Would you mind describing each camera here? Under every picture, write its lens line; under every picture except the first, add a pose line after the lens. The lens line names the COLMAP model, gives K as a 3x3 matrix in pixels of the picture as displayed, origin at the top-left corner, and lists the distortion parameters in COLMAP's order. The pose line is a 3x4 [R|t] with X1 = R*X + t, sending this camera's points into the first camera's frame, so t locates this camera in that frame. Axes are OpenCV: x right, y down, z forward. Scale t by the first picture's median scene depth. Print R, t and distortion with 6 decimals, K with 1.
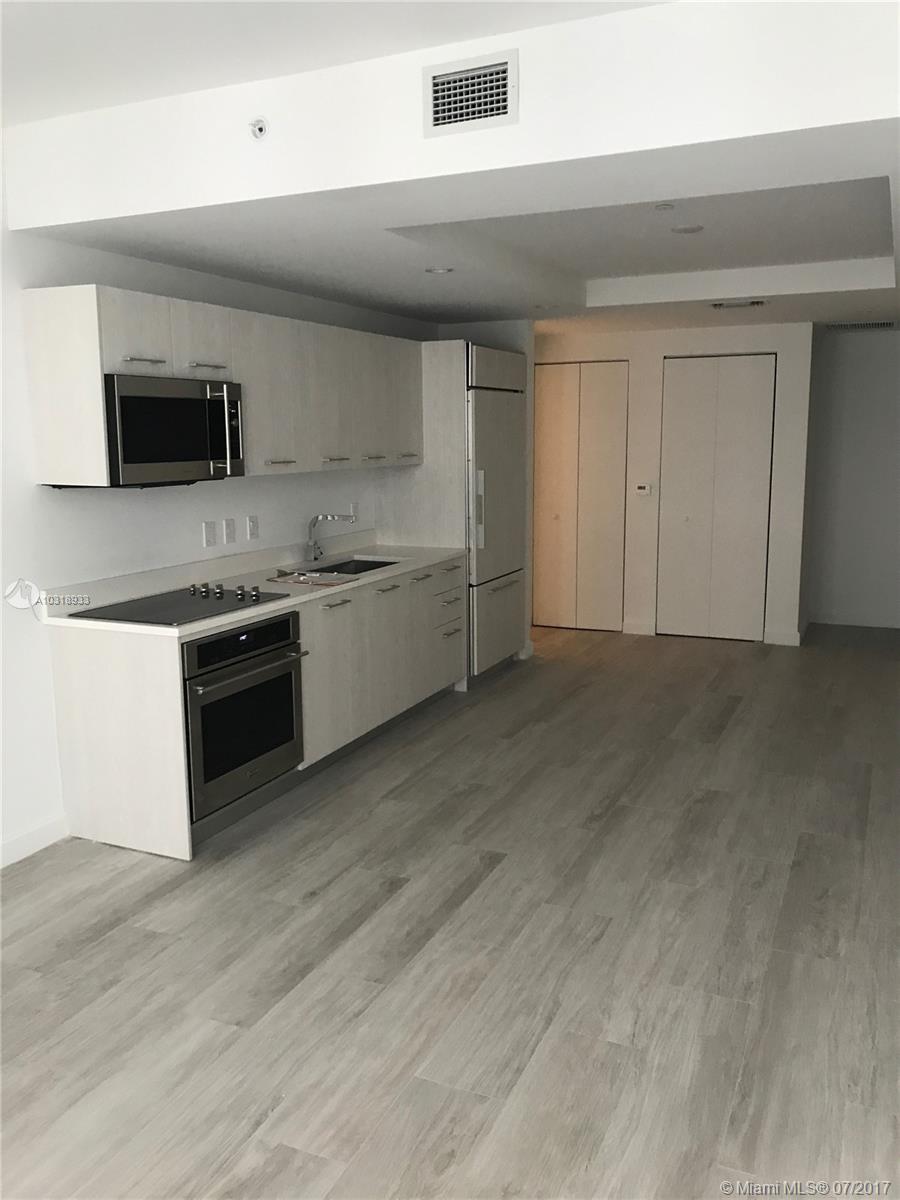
lens RADIAL K [[982.3, 0, 455.3], [0, 982.3, 594.7], [0, 0, 1]] dist [0.038064, -0.038968]
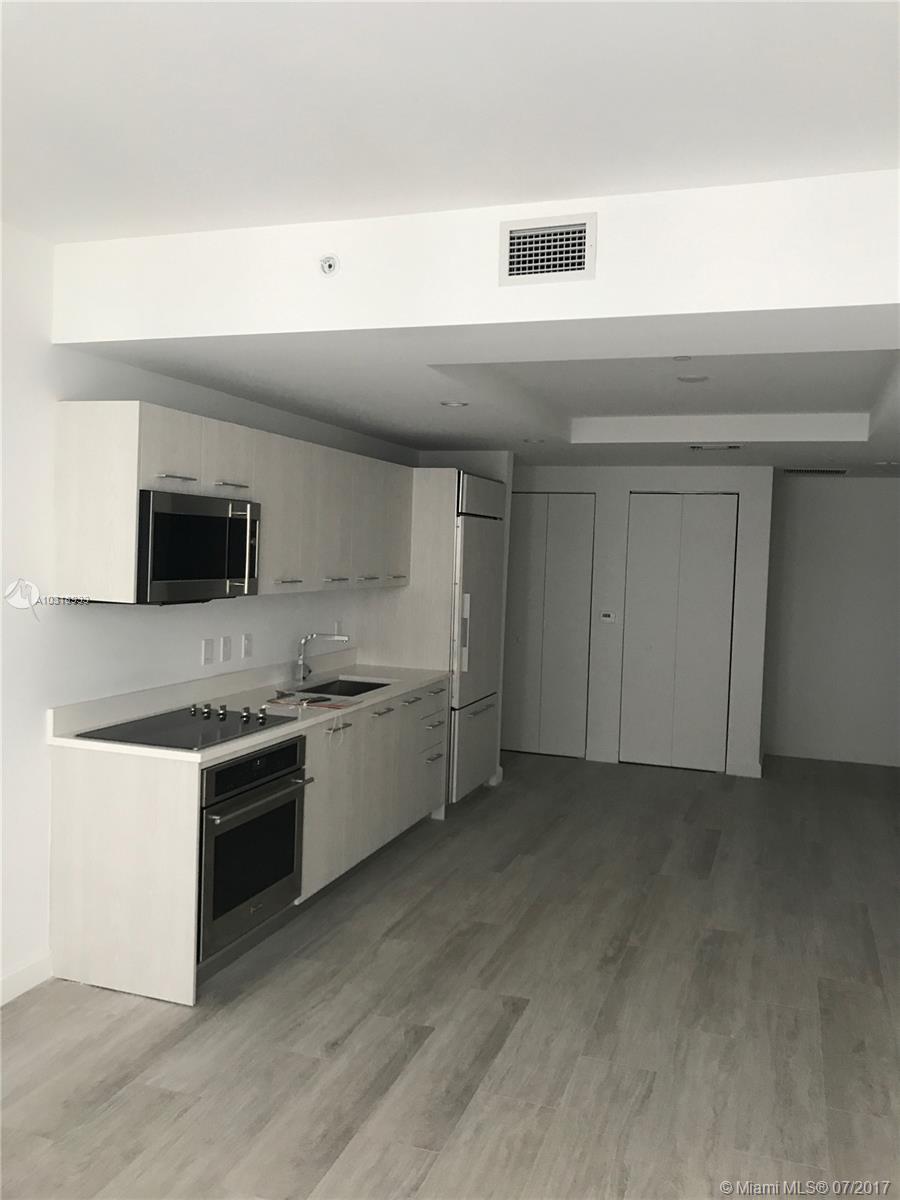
lens RADIAL K [[982.3, 0, 449.3], [0, 982.3, 592.6], [0, 0, 1]] dist [0.038064, -0.038968]
pose [[0.995439, 0.038600, 0.087244, -0.121679], [-0.027940, 0.992349, -0.120263, -0.011495], [-0.091218, 0.117277, 0.988901, 0.012182]]
